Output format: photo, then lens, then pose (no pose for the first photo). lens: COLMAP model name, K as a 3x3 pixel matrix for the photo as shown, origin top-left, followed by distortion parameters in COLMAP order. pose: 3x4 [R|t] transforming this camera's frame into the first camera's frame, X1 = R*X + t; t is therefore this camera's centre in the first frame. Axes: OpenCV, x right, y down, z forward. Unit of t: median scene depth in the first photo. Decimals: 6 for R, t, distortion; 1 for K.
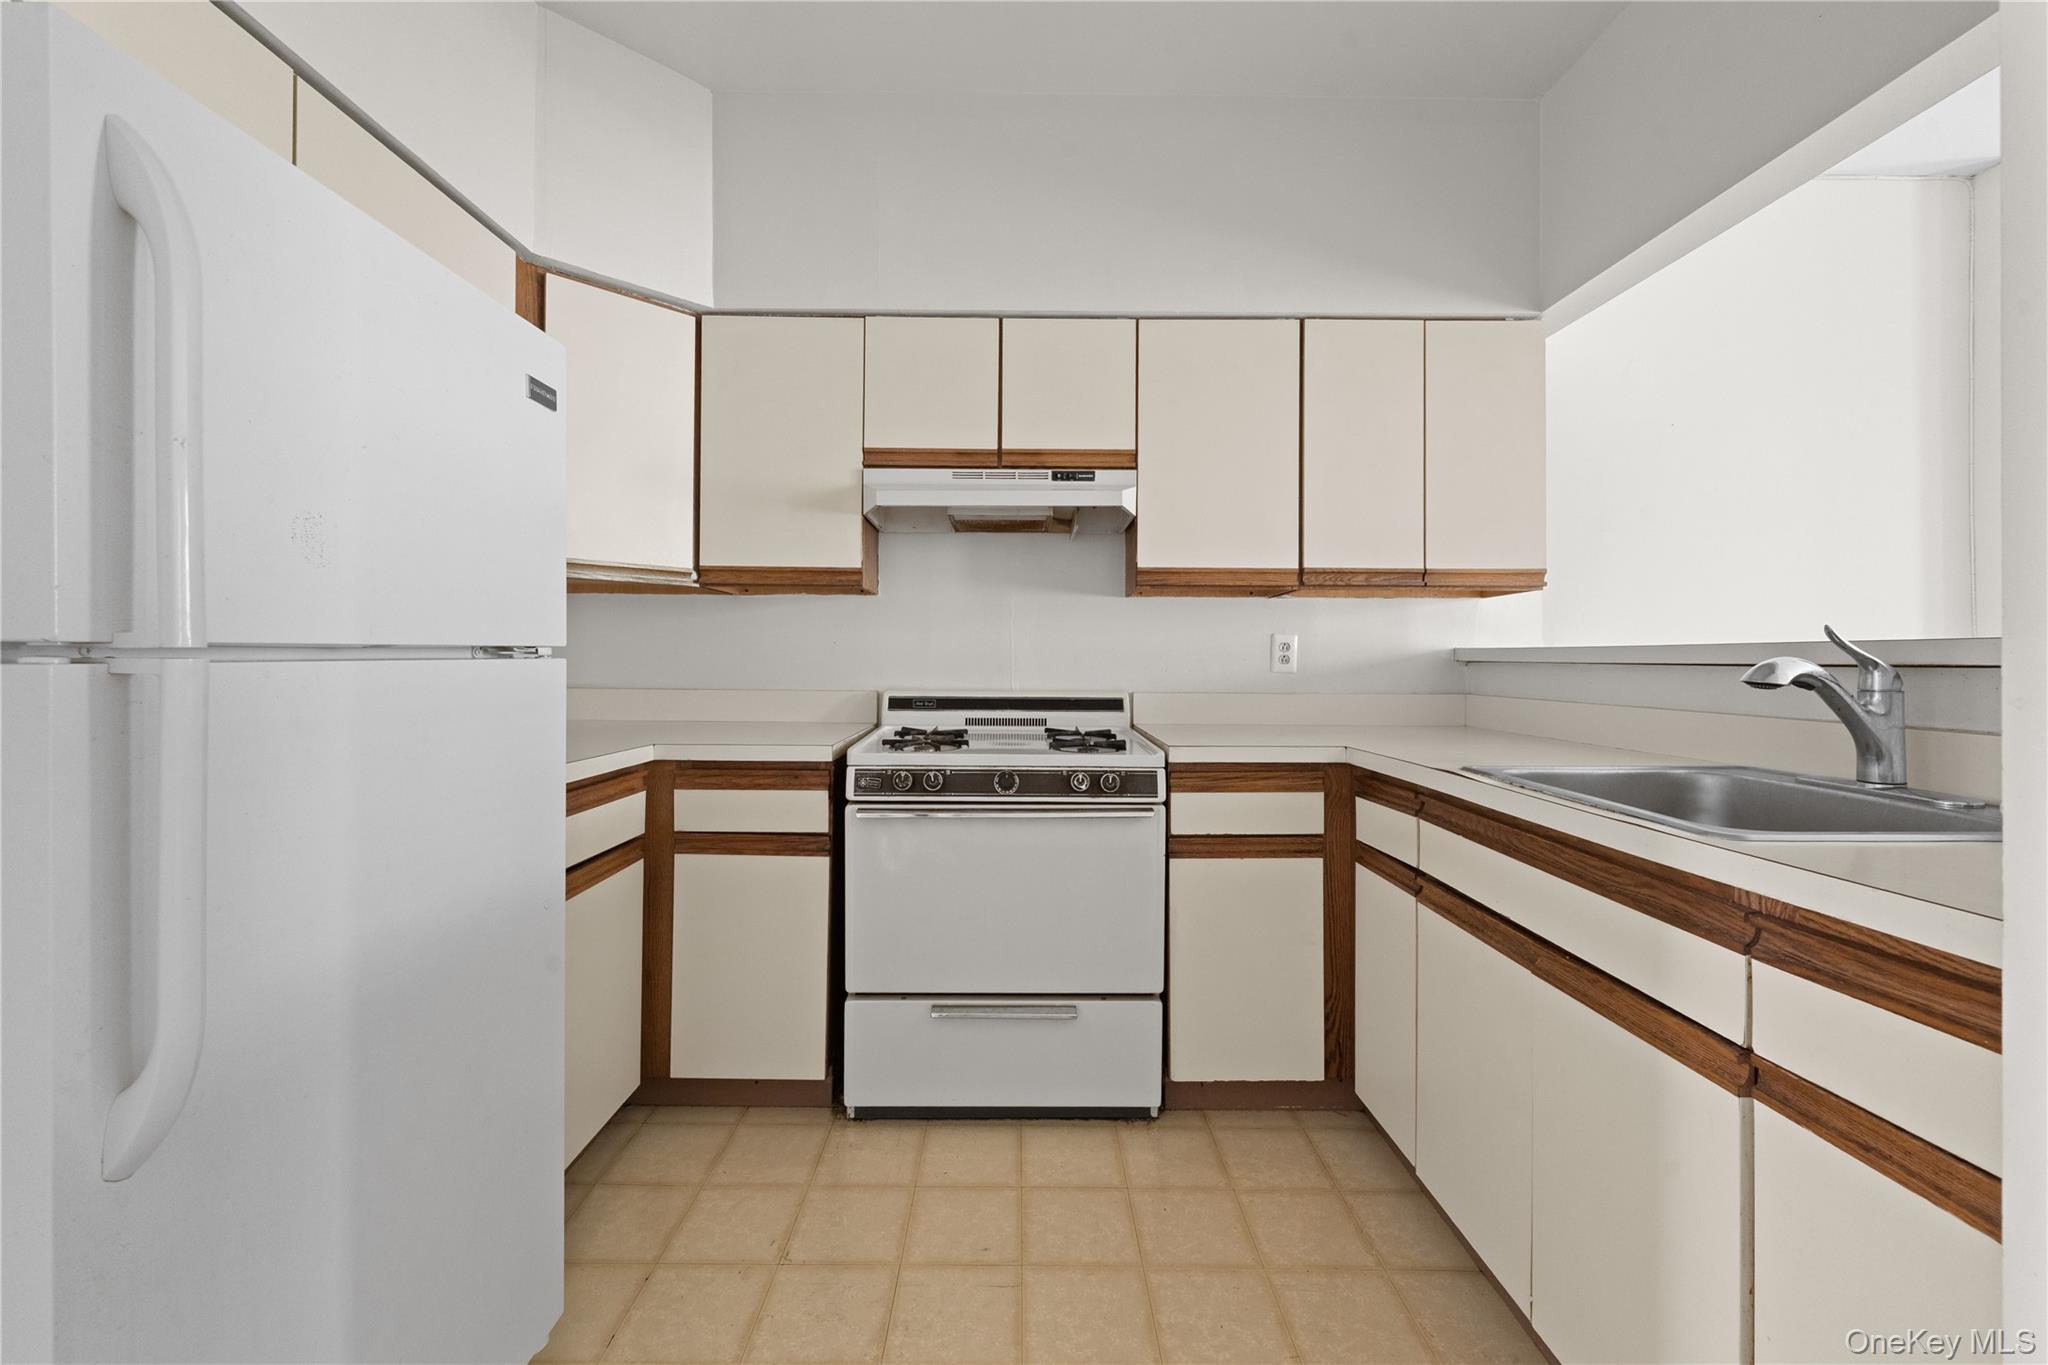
lens RADIAL K [[839.3, 0, 1027.6], [0, 839.3, 661.1], [0, 0, 1]] dist [0.000855, -0.000168]
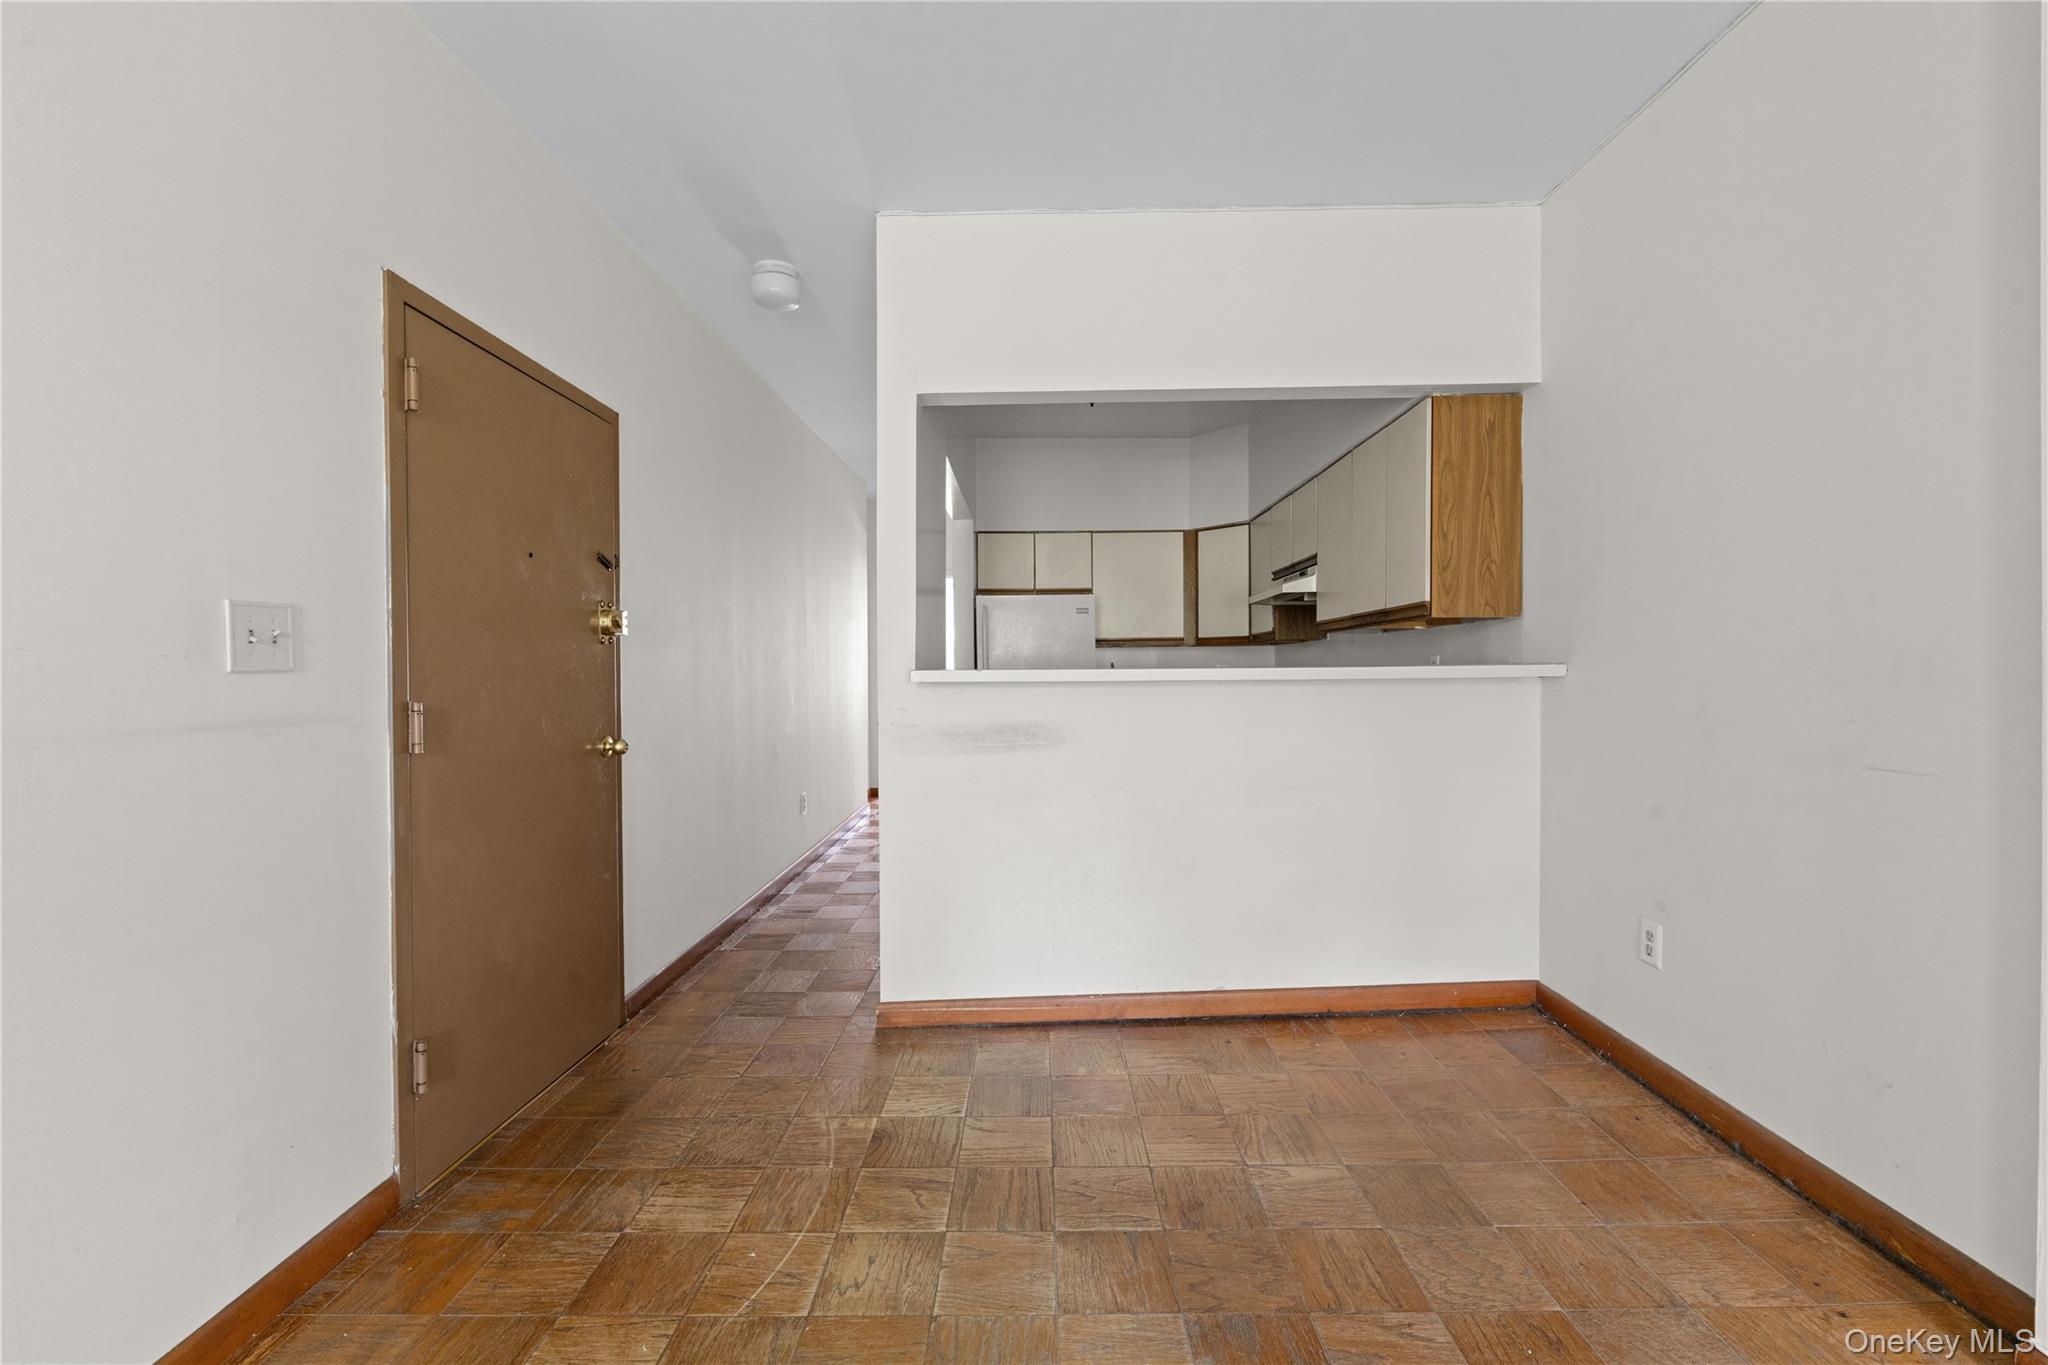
lens RADIAL K [[834.2, 0, 1027.4], [0, 834.2, 684.6], [0, 0, 1]] dist [0.001235, -0.000054]
pose [[-0.014383, 0.008596, -0.999860, 2.133689], [0.004933, 0.999951, 0.008526, -0.000060], [0.999884, -0.004810, -0.014425, 0.496044]]
